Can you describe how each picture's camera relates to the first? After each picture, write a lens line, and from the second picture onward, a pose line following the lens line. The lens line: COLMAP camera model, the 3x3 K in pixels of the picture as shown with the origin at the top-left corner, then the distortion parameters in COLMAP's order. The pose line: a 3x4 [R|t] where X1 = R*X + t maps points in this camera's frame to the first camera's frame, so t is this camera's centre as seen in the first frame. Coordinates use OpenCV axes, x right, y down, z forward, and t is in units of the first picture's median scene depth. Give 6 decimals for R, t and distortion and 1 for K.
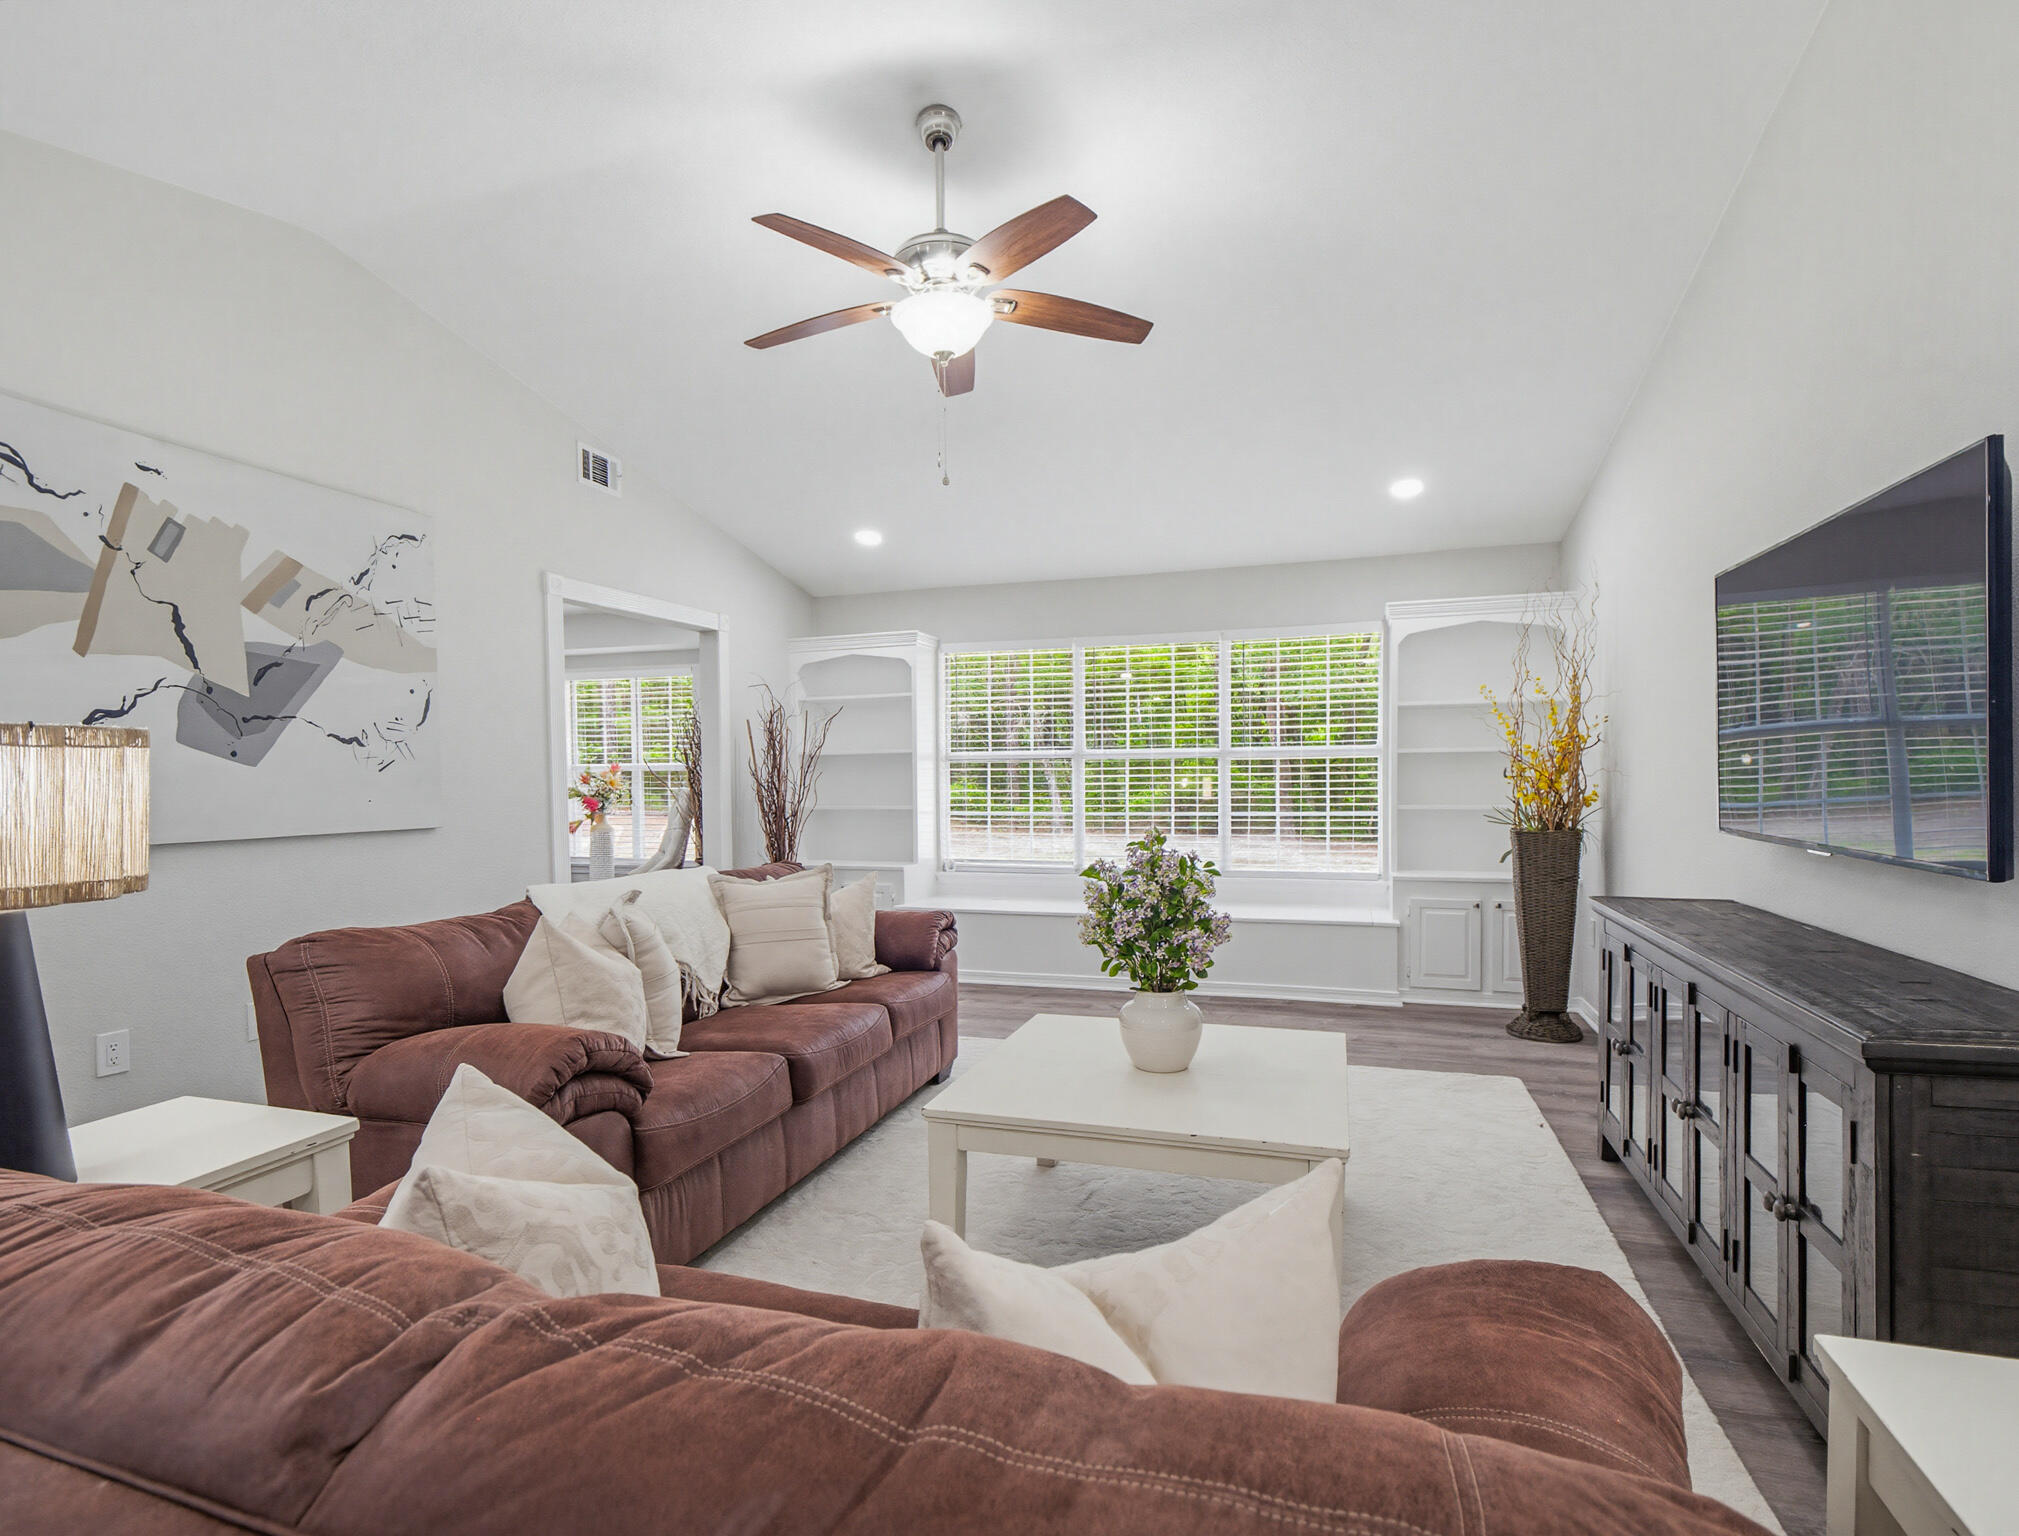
lens RADIAL K [[1007.5, 0, 1009.2], [0, 1007.5, 796.4], [0, 0, 1]] dist [-0.000047, 0.000154]
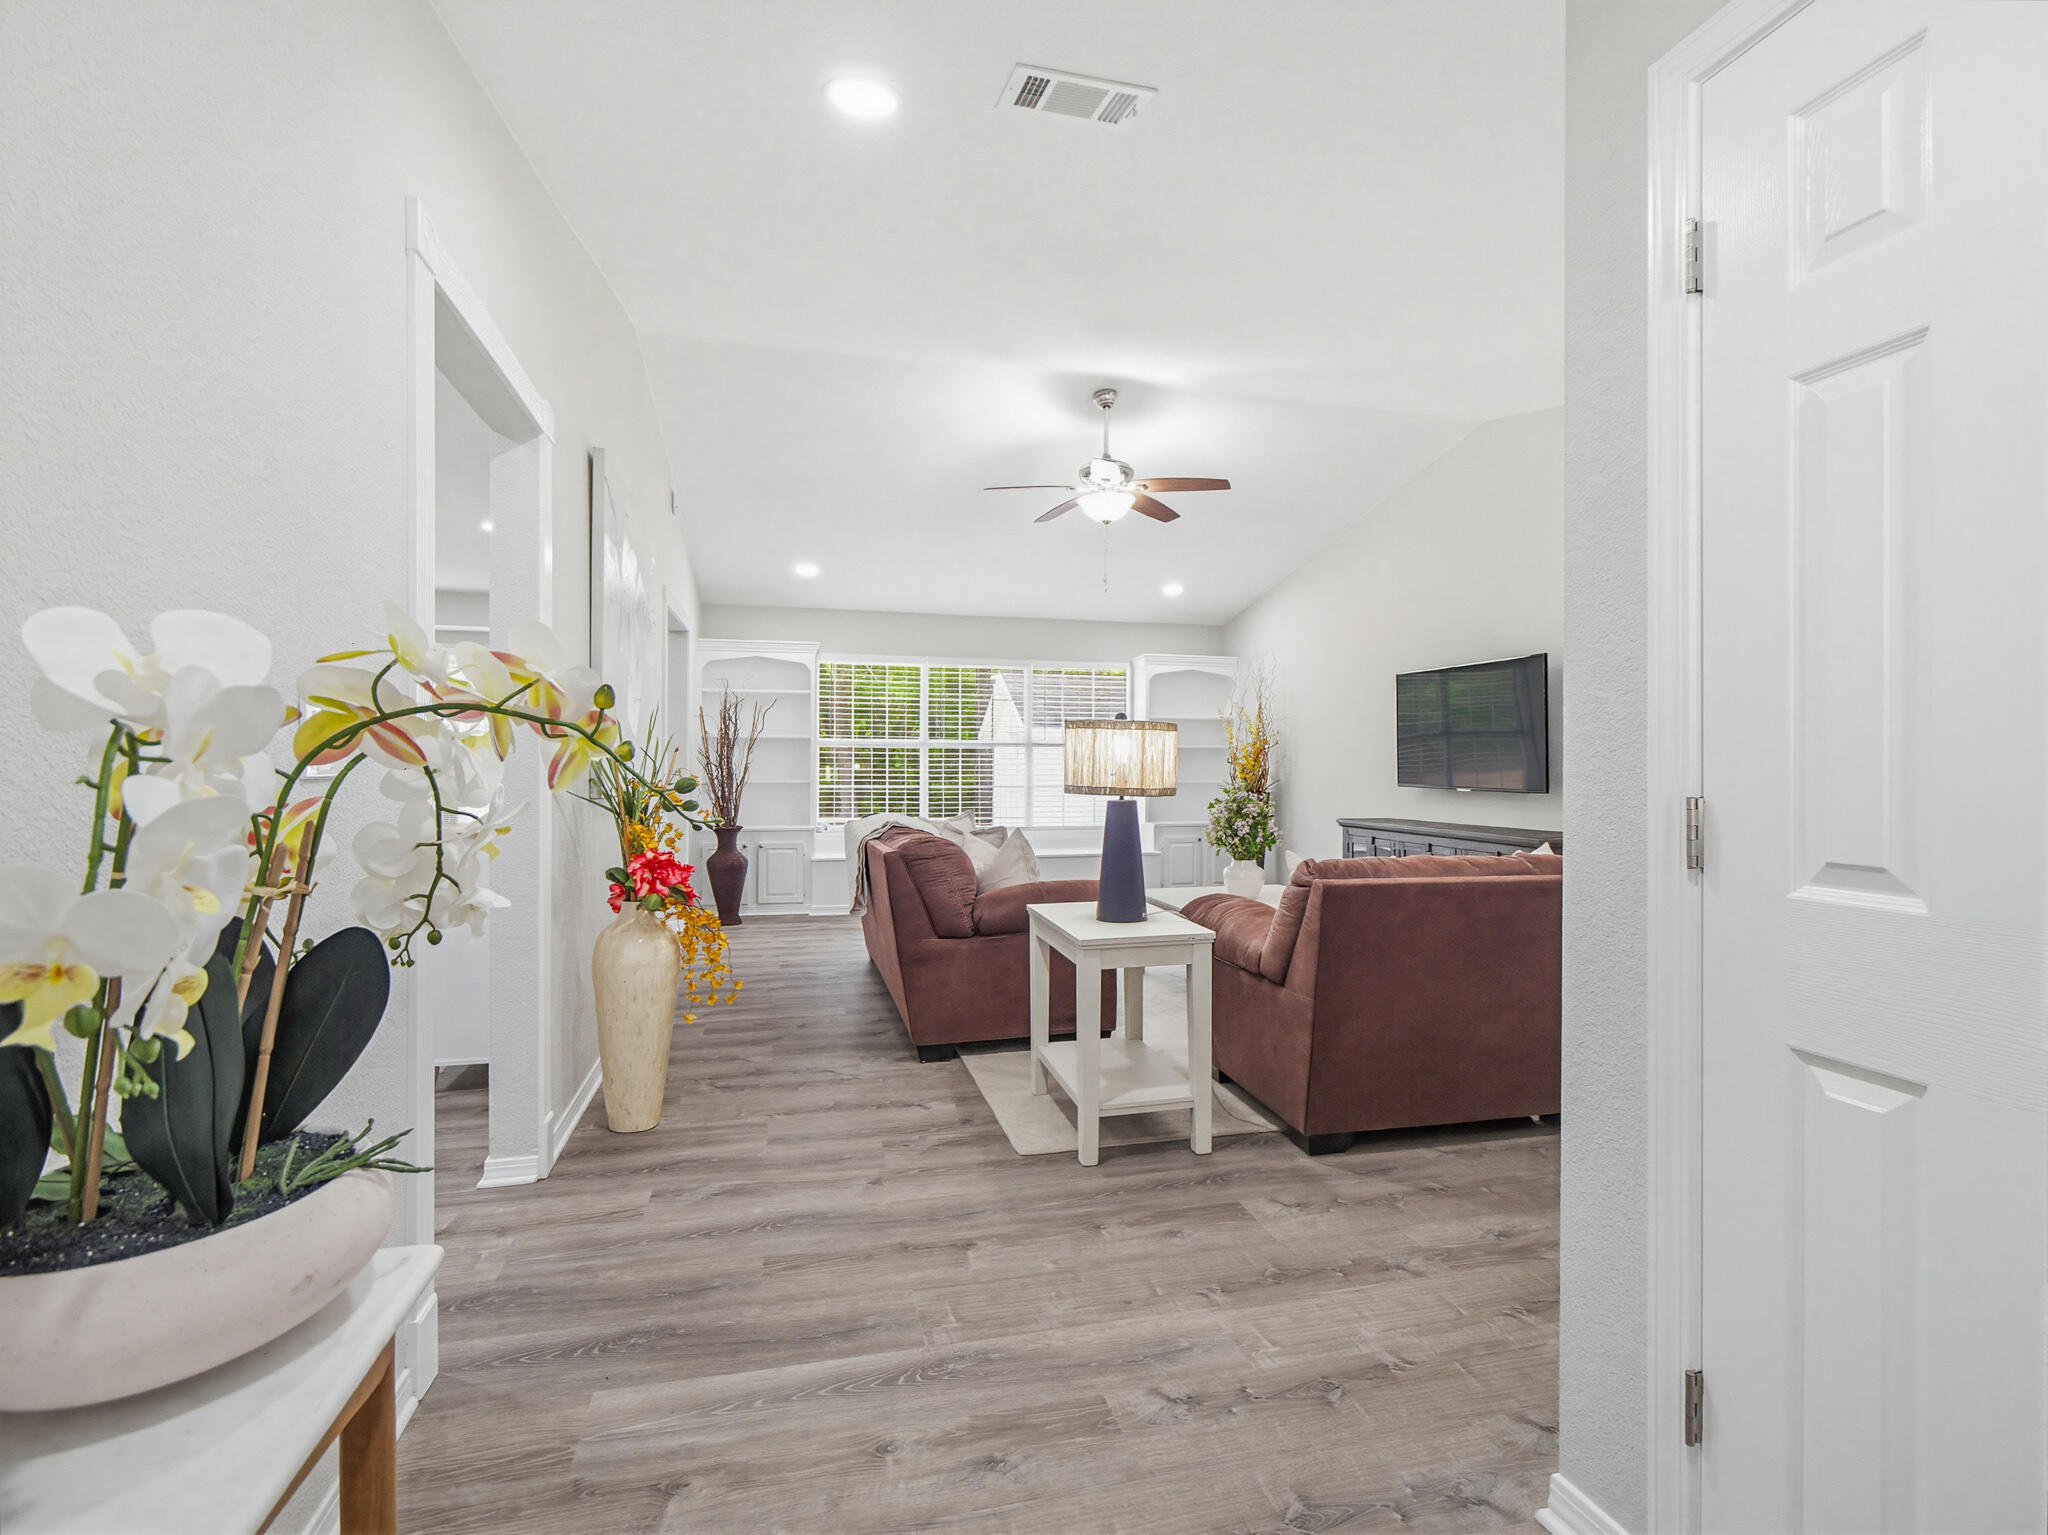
lens RADIAL K [[988.6, 0, 1039.8], [0, 988.6, 762.6], [0, 0, 1]] dist [-0.003076, -0.000824]
pose [[0.834490, 0.015720, 0.550798, -0.566488], [-0.003191, 0.999714, -0.023697, 0.016718], [-0.551013, 0.018017, 0.834302, -0.202135]]
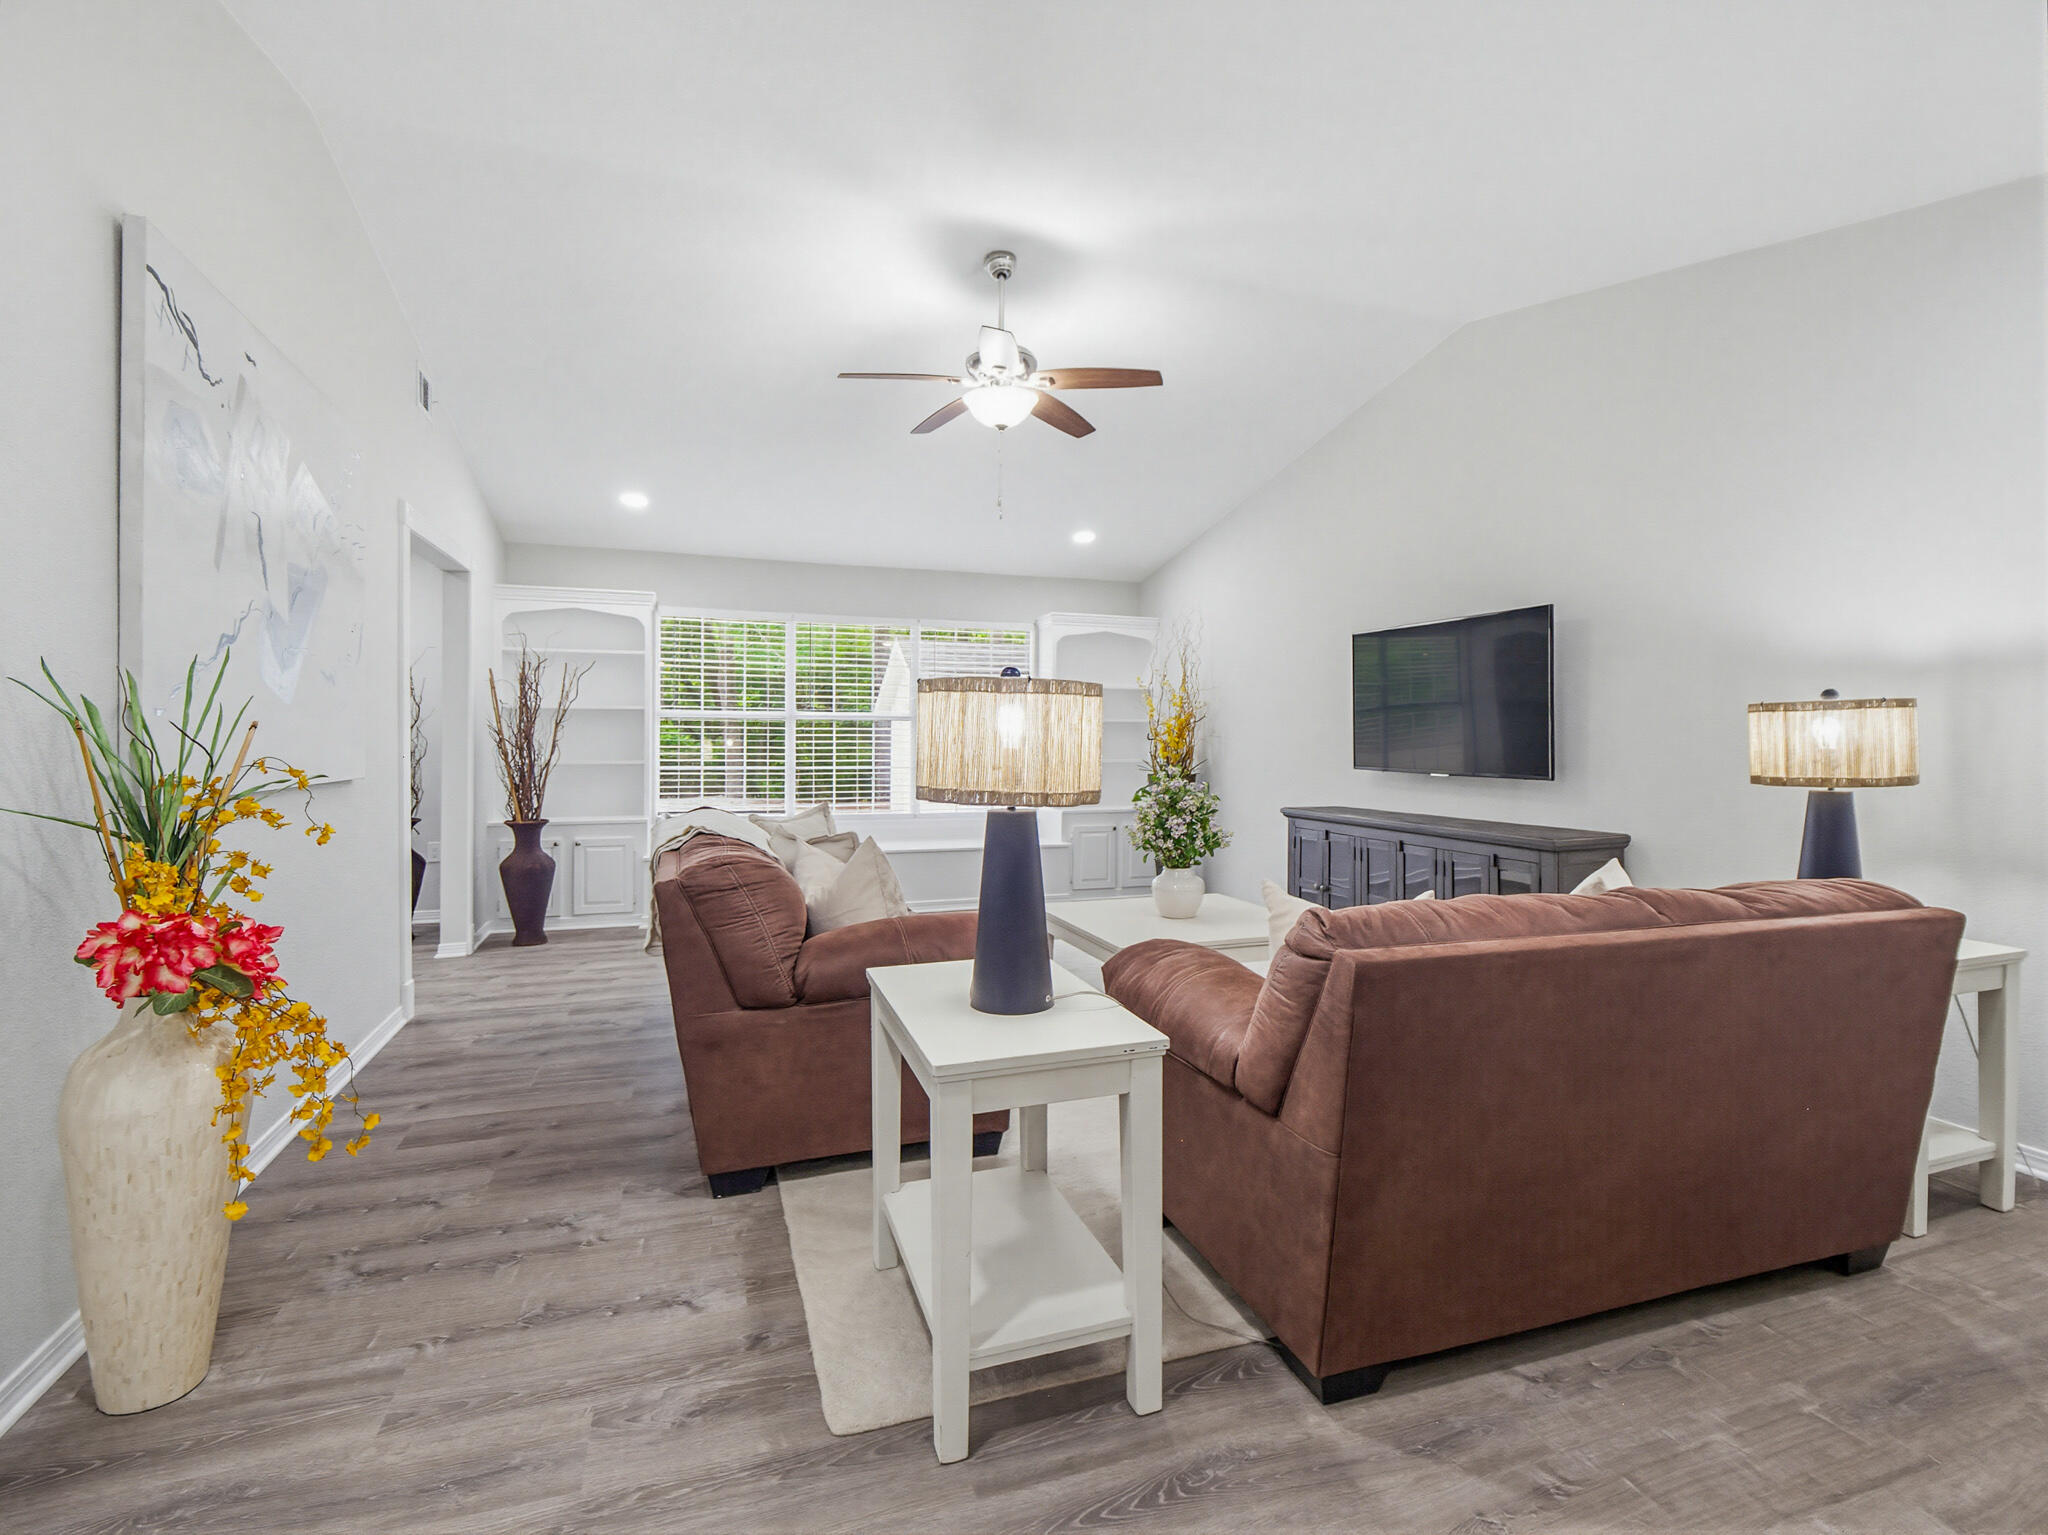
lens RADIAL K [[988.6, 0, 1039.8], [0, 988.6, 762.6], [0, 0, 1]] dist [-0.003076, -0.000824]
pose [[0.779601, -0.001185, 0.626276, -0.437687], [-0.001218, 0.999993, 0.003408, 0.007927], [-0.626276, -0.003420, 0.779594, -0.047157]]
